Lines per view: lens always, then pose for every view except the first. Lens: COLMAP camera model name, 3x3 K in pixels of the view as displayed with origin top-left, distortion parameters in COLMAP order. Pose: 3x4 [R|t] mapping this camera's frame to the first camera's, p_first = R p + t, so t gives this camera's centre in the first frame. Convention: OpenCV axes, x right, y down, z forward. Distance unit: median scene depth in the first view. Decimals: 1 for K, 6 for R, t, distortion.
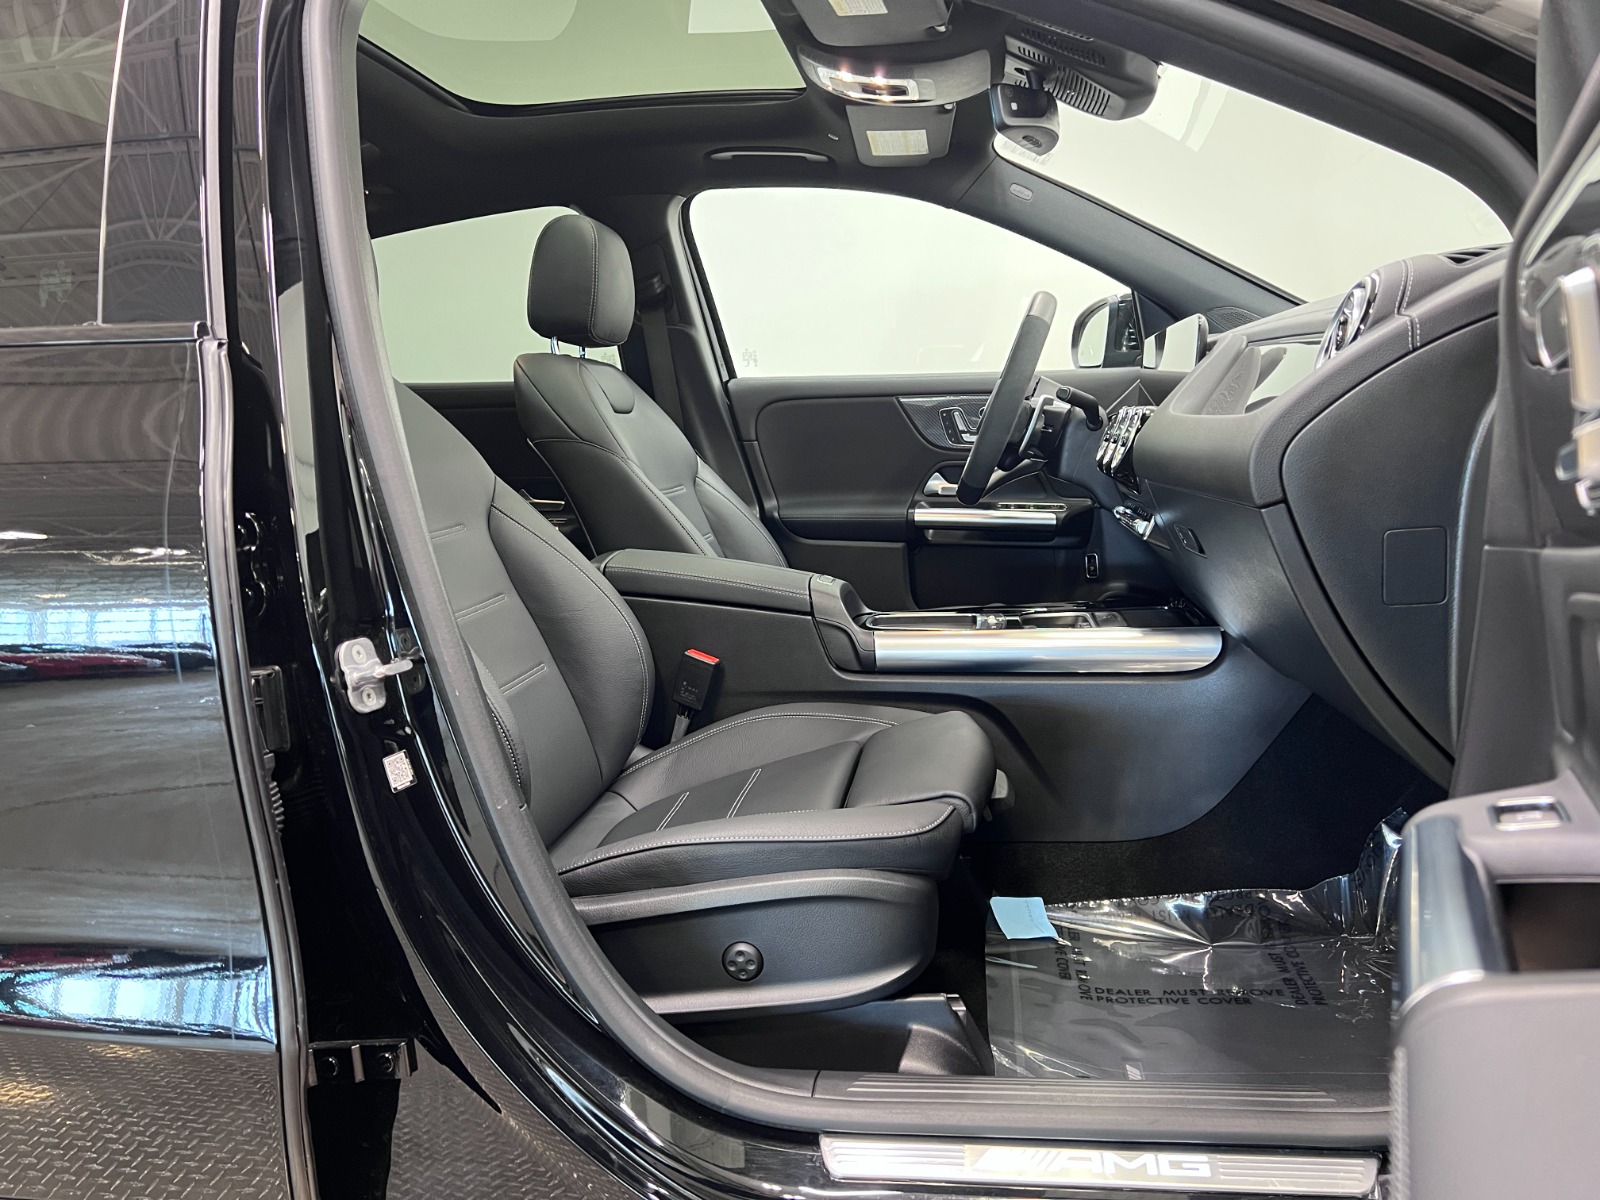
lens RADIAL K [[1198.7, 0, 804.8], [0, 1198.7, 604.7], [0, 0, 1]] dist [0.074865, -0.085877]
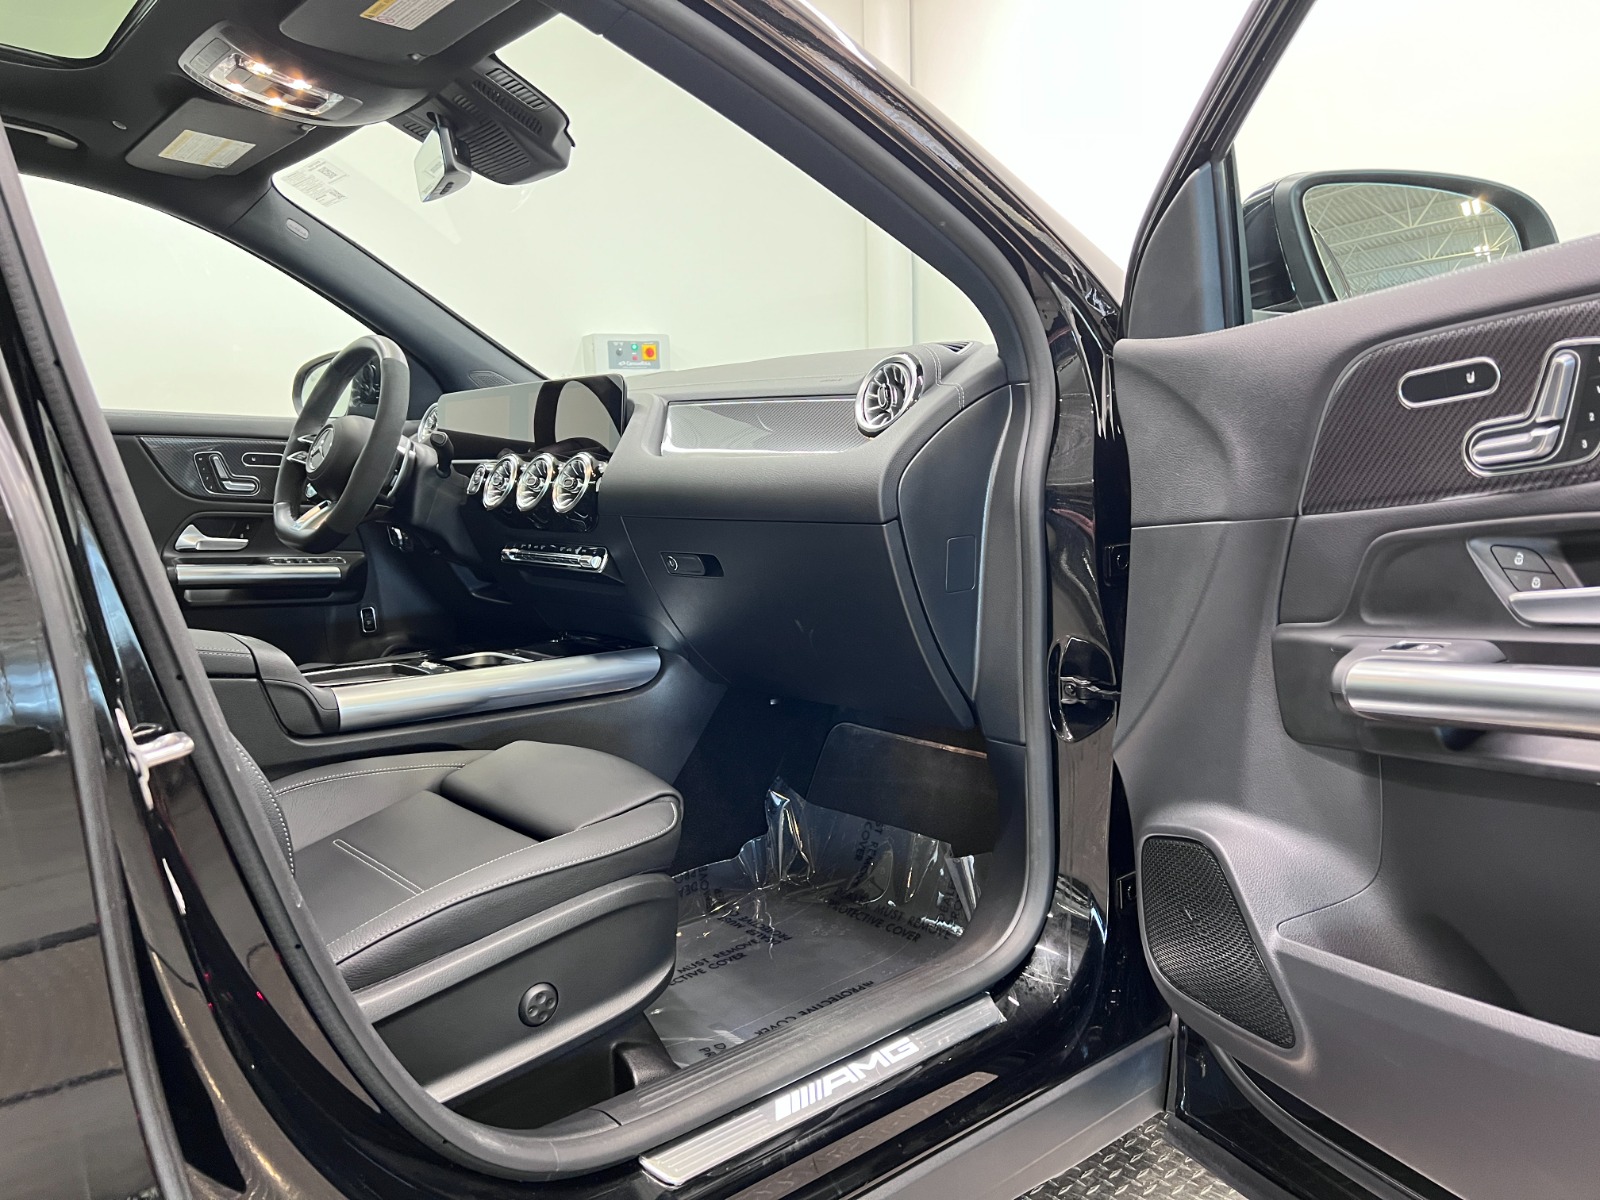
lens RADIAL K [[1198.7, 0, 793.7], [0, 1198.7, 616.9], [0, 0, 1]] dist [0.074865, -0.085877]
pose [[0.658139, -0.062019, 0.750338, -0.424190], [0.101960, 0.994762, -0.007210, 0.011998], [-0.745961, 0.081250, 0.661015, 0.147422]]
